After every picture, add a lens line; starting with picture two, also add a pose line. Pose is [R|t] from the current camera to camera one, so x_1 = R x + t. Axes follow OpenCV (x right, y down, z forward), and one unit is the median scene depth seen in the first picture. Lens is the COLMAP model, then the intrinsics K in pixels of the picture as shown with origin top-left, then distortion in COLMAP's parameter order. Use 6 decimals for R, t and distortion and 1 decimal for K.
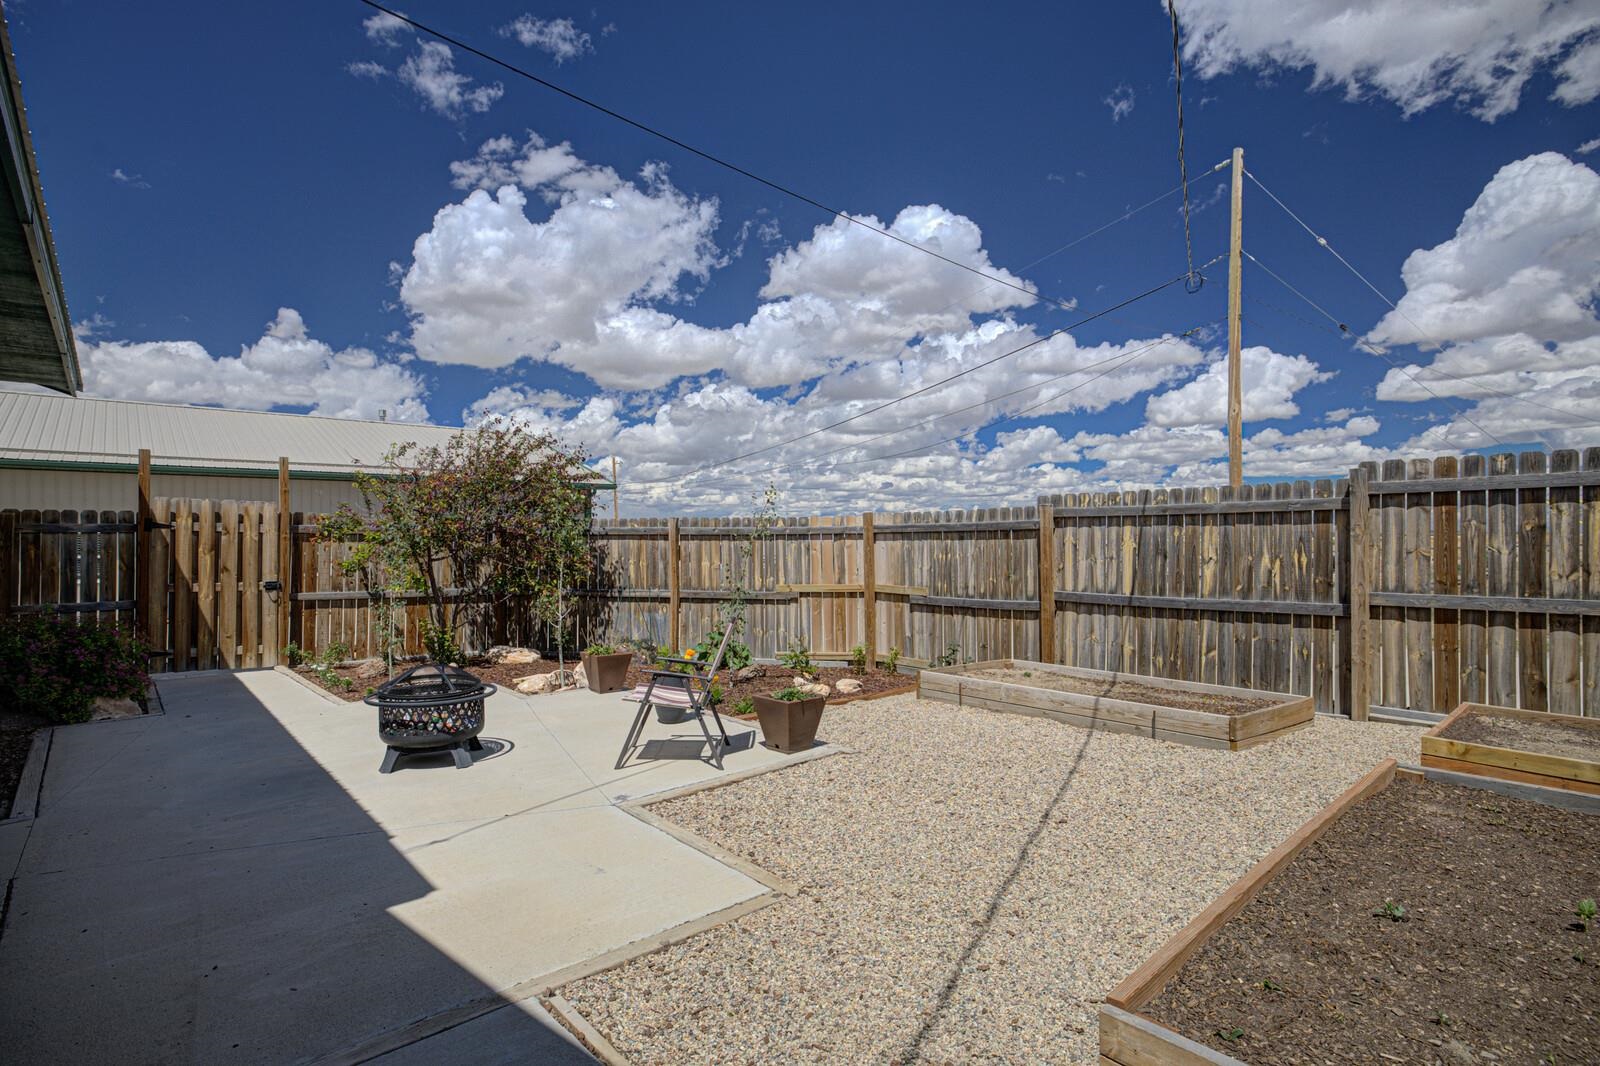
lens RADIAL K [[794.1, 0, 800.3], [0, 794.1, 529.5], [0, 0, 1]] dist [-0.036375, 0.025366]
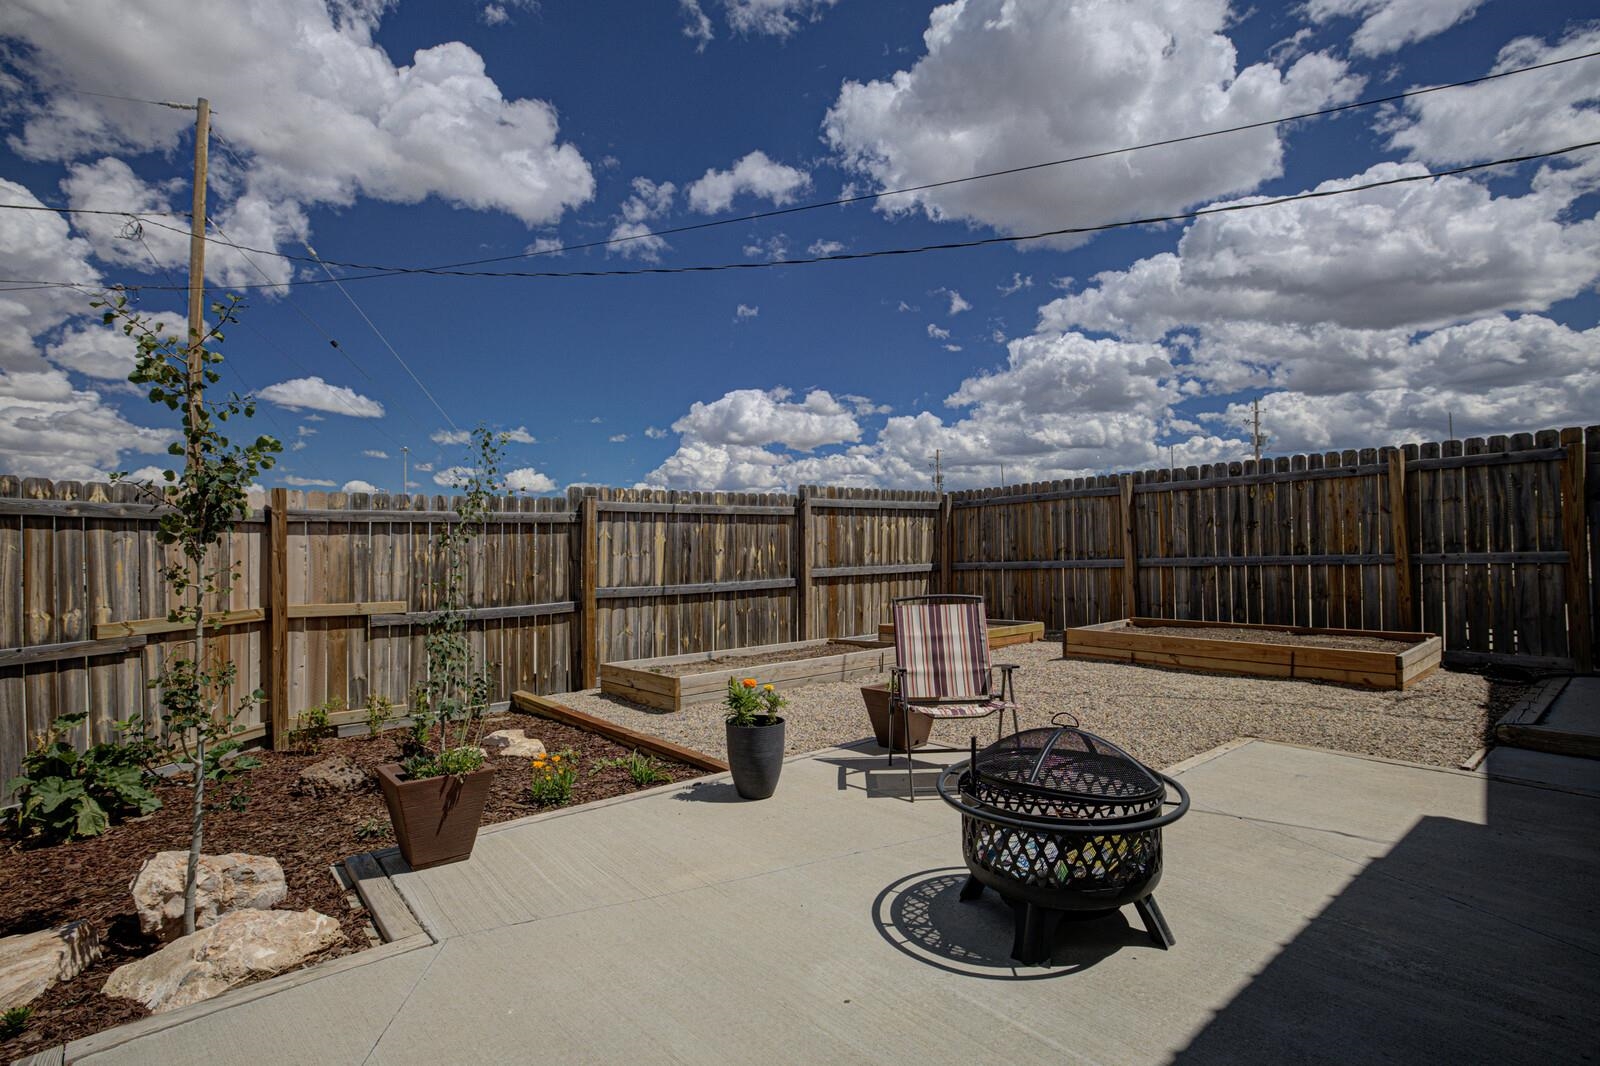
lens RADIAL K [[794.1, 0, 800.3], [0, 794.1, 529.5], [0, 0, 1]] dist [-0.036375, 0.025366]
pose [[0.013016, 0.029468, 0.999481, -0.667746], [0.001567, 0.999564, -0.029491, 0.037479], [-0.999914, 0.001950, 0.012964, 0.784267]]
